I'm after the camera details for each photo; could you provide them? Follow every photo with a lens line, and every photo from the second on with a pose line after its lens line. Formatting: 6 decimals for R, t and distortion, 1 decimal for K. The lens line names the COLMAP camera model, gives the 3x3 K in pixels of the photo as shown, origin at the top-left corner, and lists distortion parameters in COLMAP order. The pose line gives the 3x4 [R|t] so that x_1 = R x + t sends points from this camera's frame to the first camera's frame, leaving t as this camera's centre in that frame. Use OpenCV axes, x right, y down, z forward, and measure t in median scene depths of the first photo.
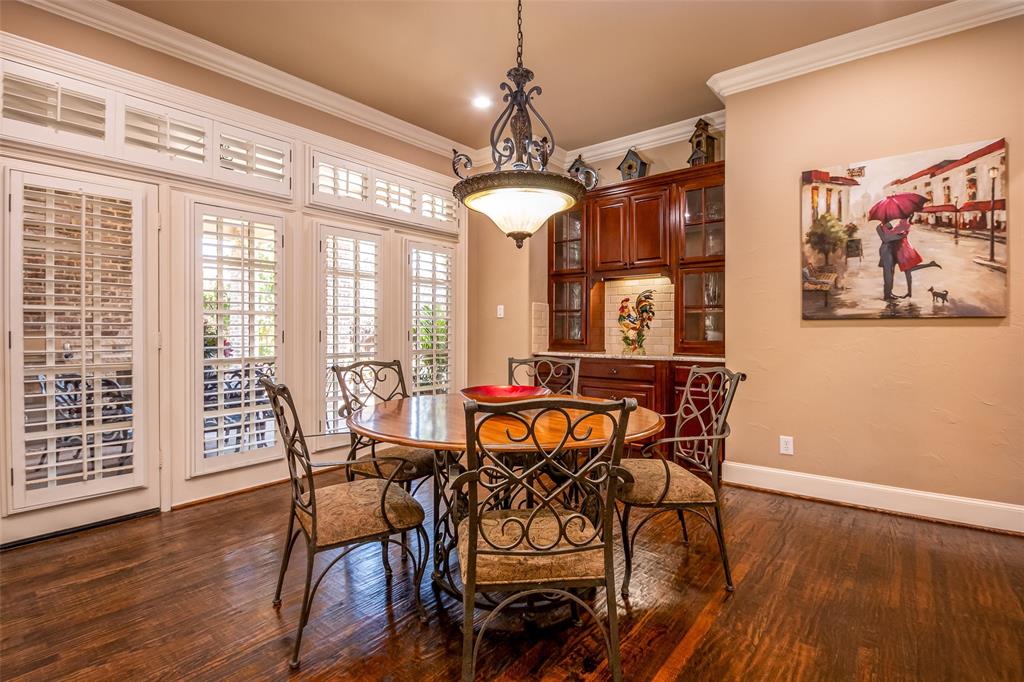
lens RADIAL K [[492.1, 0, 509.9], [0, 492.1, 338.3], [0, 0, 1]] dist [-0.013699, -0.003030]
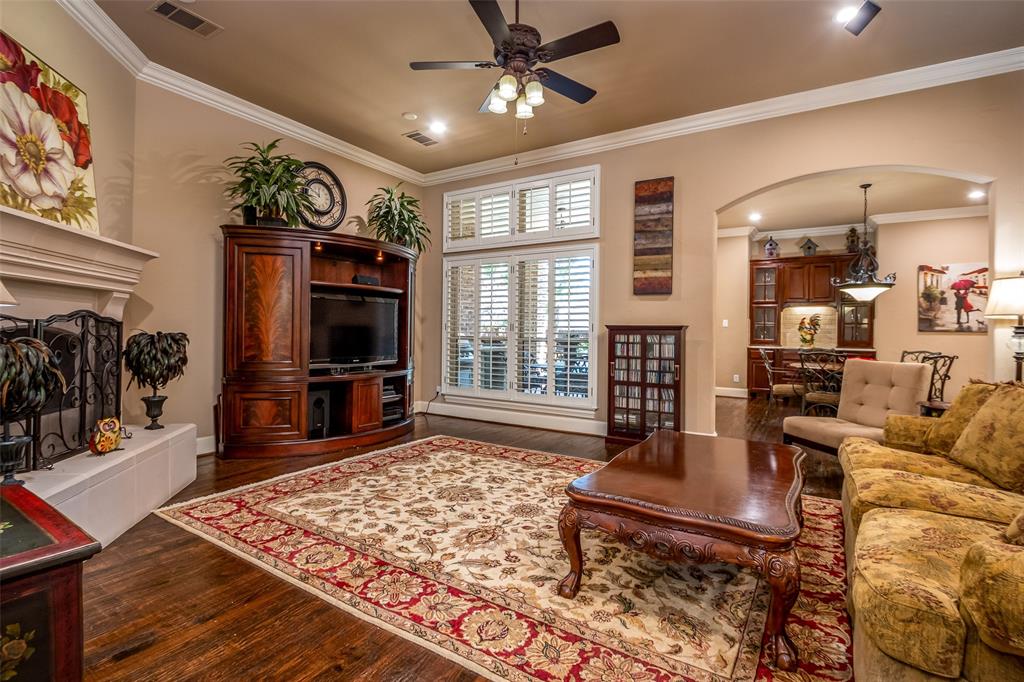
lens RADIAL K [[492.1, 0, 513.4], [0, 492.1, 334.9], [0, 0, 1]] dist [-0.013699, -0.003030]
pose [[0.994328, 0.006469, 0.106164, -1.559464], [-0.006098, 0.999974, -0.003812, -0.003340], [-0.106186, 0.003143, 0.994341, -1.067614]]
